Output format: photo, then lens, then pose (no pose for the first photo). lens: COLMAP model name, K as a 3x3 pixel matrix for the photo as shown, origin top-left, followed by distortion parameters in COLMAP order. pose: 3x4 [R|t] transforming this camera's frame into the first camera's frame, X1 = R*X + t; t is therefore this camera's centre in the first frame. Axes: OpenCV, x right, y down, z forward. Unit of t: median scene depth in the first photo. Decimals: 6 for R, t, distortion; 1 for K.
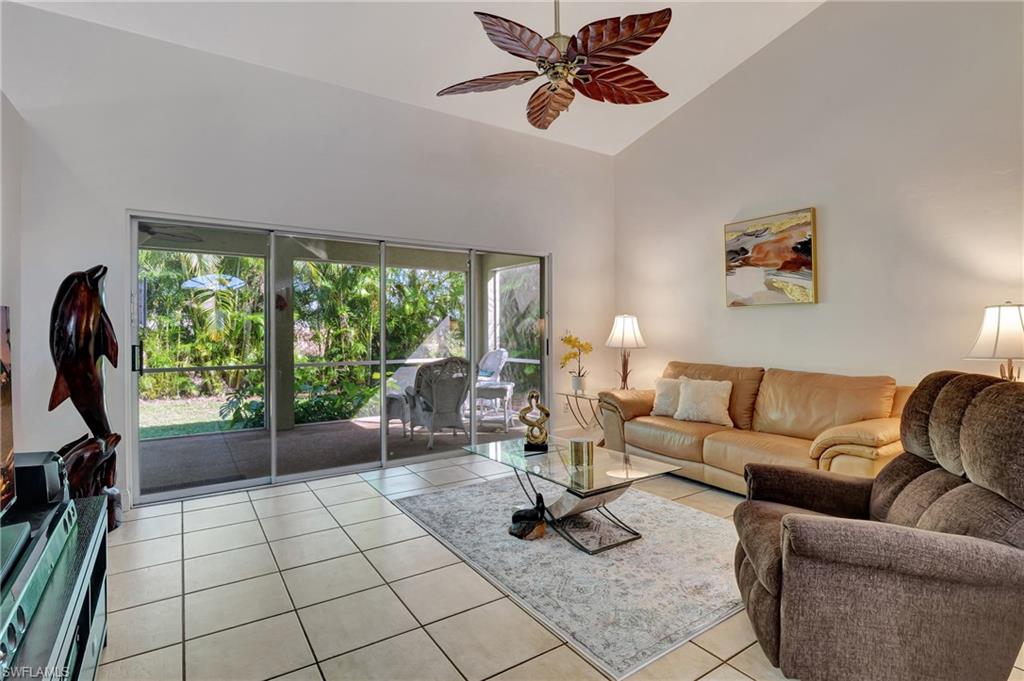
lens RADIAL K [[494.0, 0, 514.8], [0, 494.0, 336.9], [0, 0, 1]] dist [-0.016925, -0.000322]
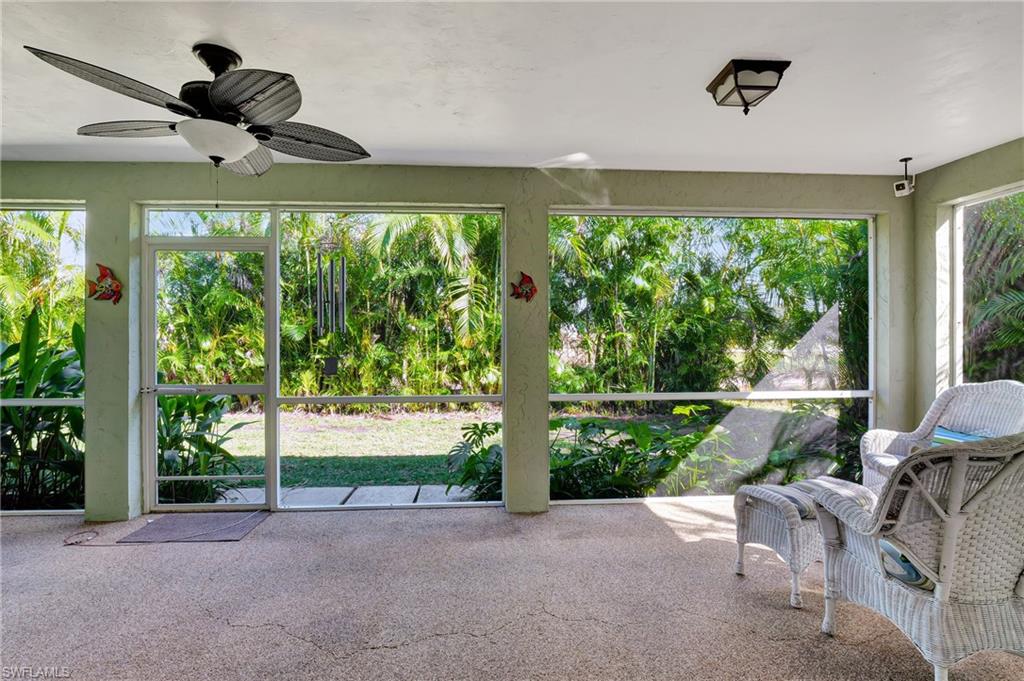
lens RADIAL K [[494.0, 0, 514.8], [0, 494.0, 336.9], [0, 0, 1]] dist [-0.016925, -0.000322]
pose [[0.866988, 0.001070, -0.498328, -0.115331], [-0.005131, 0.999964, -0.006780, -0.004864], [0.498303, 0.008435, 0.866962, 0.280174]]
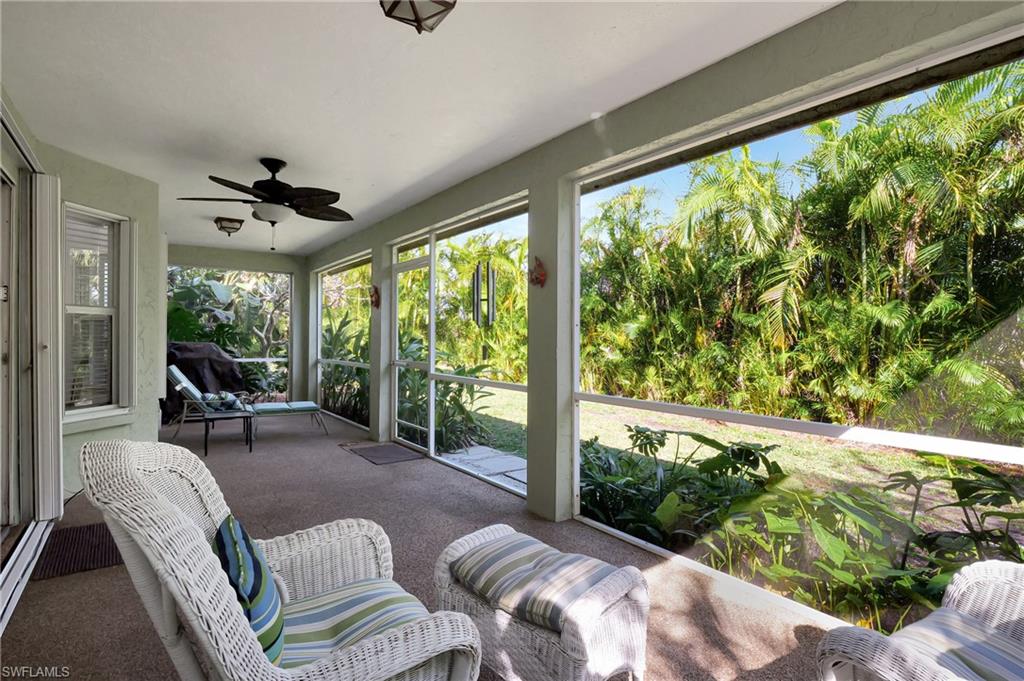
lens RADIAL K [[494.0, 0, 514.8], [0, 494.0, 336.9], [0, 0, 1]] dist [-0.016925, -0.000322]
pose [[0.057138, 0.001776, -0.998365, 0.024773], [-0.020124, 0.999797, 0.000627, -0.000524], [0.998163, 0.020055, 0.057162, 0.524092]]
